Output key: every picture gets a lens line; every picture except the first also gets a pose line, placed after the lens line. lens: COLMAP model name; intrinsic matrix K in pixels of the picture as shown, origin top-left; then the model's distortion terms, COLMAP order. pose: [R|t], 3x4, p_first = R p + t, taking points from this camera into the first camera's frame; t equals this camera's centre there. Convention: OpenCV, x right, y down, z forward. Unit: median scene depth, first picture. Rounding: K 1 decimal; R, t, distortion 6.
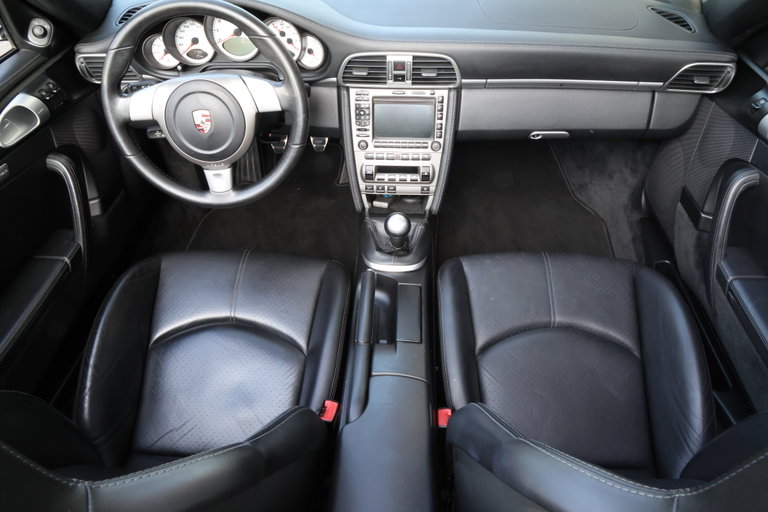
lens RADIAL K [[532.7, 0, 384.0], [0, 532.7, 256.0], [0, 0, 1]] dist [-0.093877, 0.070023]
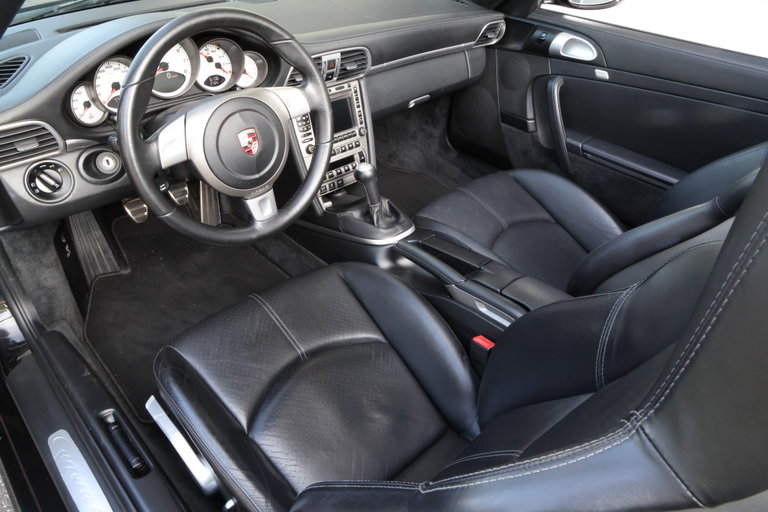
lens RADIAL K [[532.7, 0, 384.0], [0, 532.7, 256.0], [0, 0, 1]] dist [-0.093877, 0.070023]
pose [[0.673496, -0.399742, 0.621779, -0.698203], [0.460051, 0.885073, 0.070698, -0.033940], [-0.578581, 0.238435, 0.779995, 0.171090]]
